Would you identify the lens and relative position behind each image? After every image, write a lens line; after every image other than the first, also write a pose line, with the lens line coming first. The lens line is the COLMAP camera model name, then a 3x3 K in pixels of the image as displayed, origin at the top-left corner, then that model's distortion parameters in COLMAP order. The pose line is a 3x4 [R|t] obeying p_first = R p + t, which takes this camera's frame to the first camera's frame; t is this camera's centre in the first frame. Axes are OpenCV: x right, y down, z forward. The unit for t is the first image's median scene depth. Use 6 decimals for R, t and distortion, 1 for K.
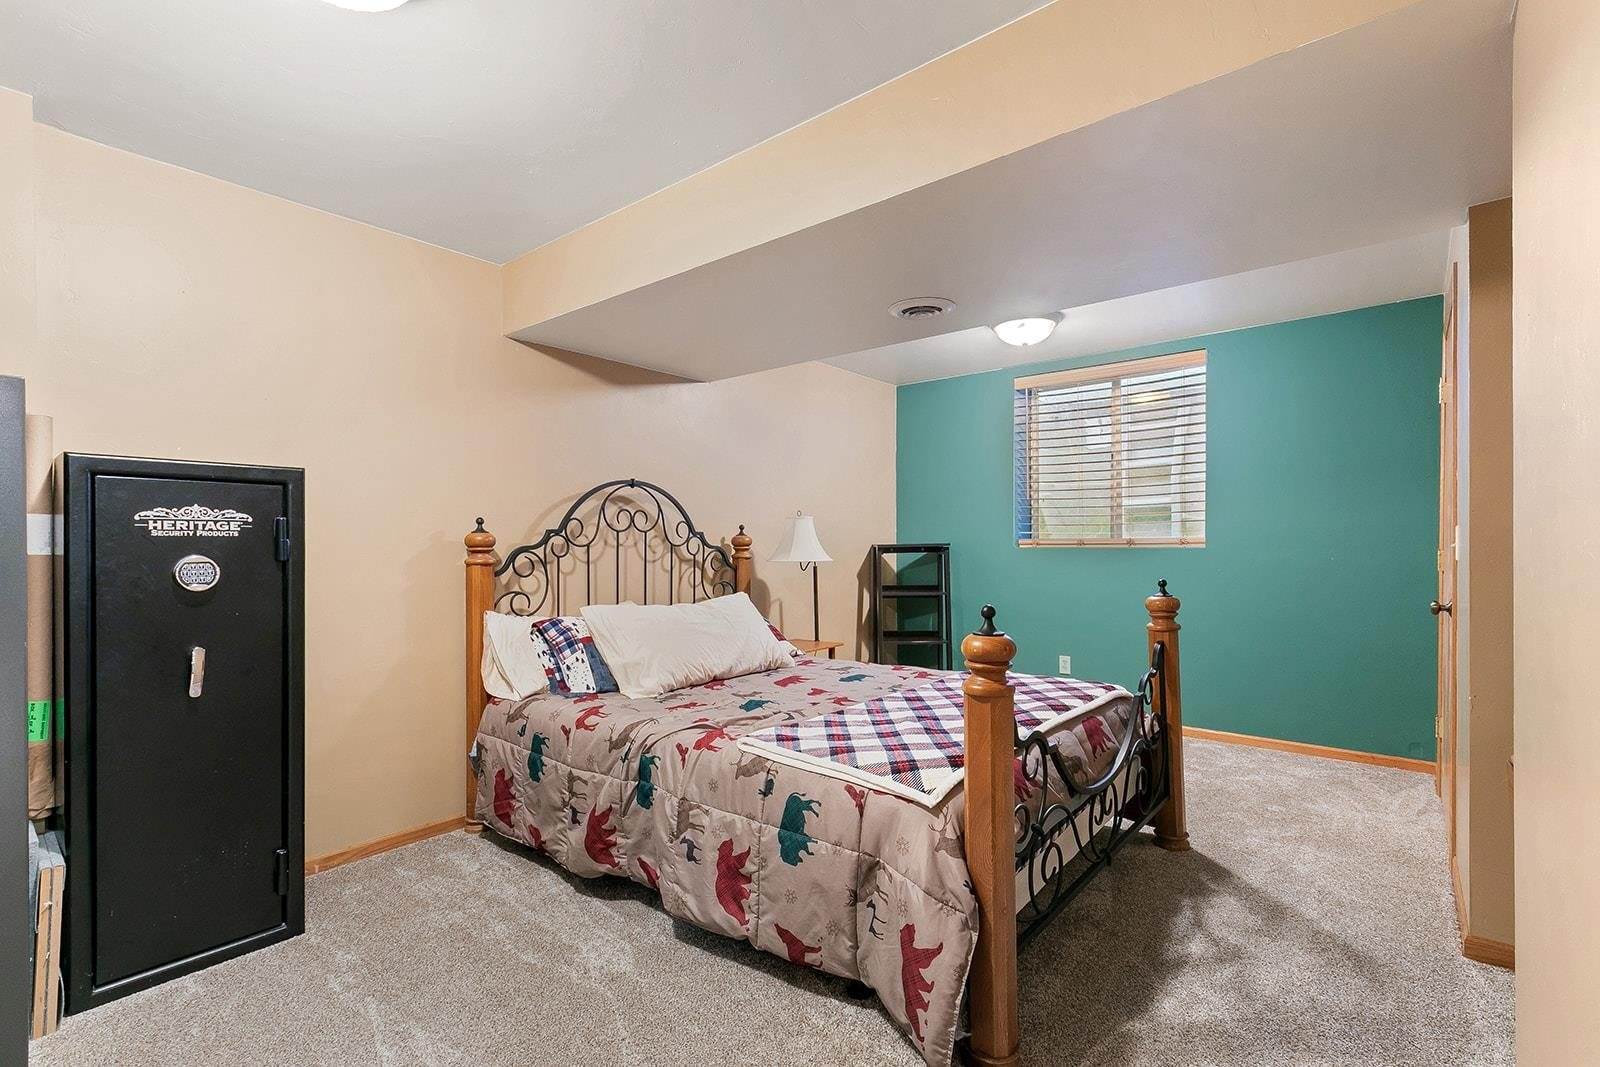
lens RADIAL K [[739.2, 0, 800.9], [0, 739.2, 547.7], [0, 0, 1]] dist [0.004426, 0.001574]
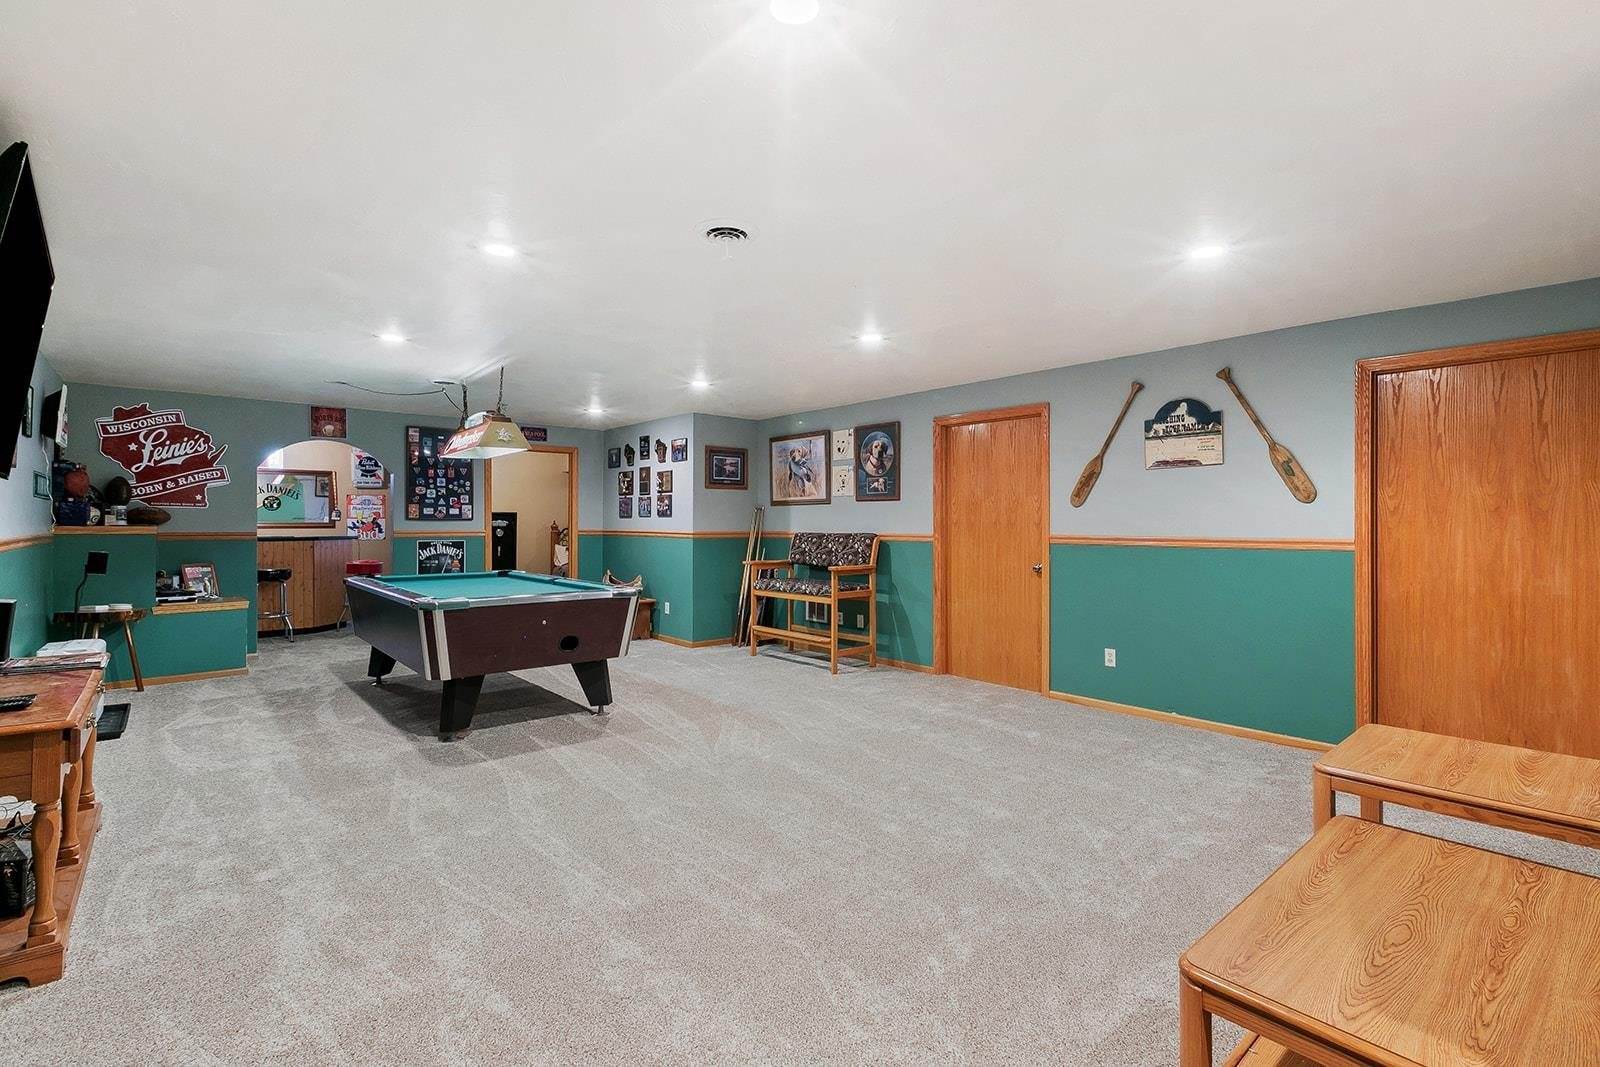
lens RADIAL K [[739.2, 0, 805.6], [0, 739.2, 532.8], [0, 0, 1]] dist [0.004426, 0.001574]
pose [[0.990330, 0.011704, -0.138240, 1.867434], [-0.010813, 0.999916, 0.007199, -0.025770], [0.138312, -0.005634, 0.990373, -3.525619]]
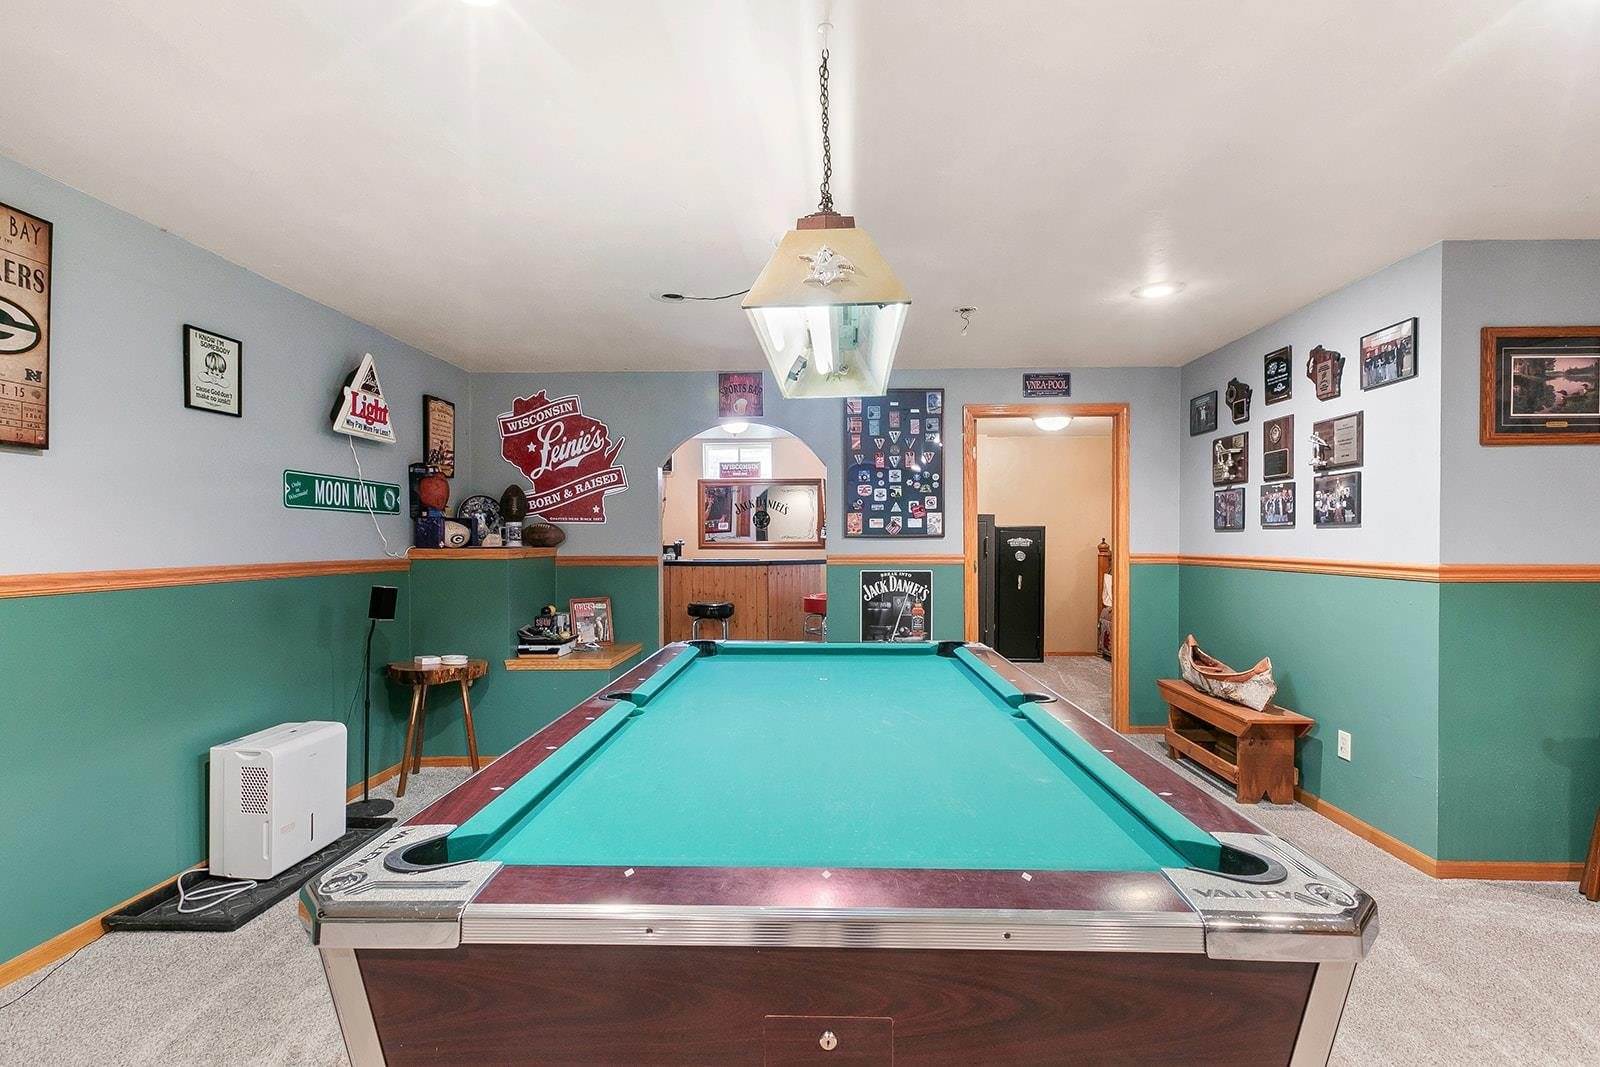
lens RADIAL K [[739.2, 0, 801.0], [0, 739.2, 544.4], [0, 0, 1]] dist [0.004426, 0.001574]
pose [[0.631742, 0.009662, -0.775119, 1.201459], [-0.007965, 0.999950, 0.005972, -0.032931], [0.775138, 0.002401, 0.631787, -1.933277]]
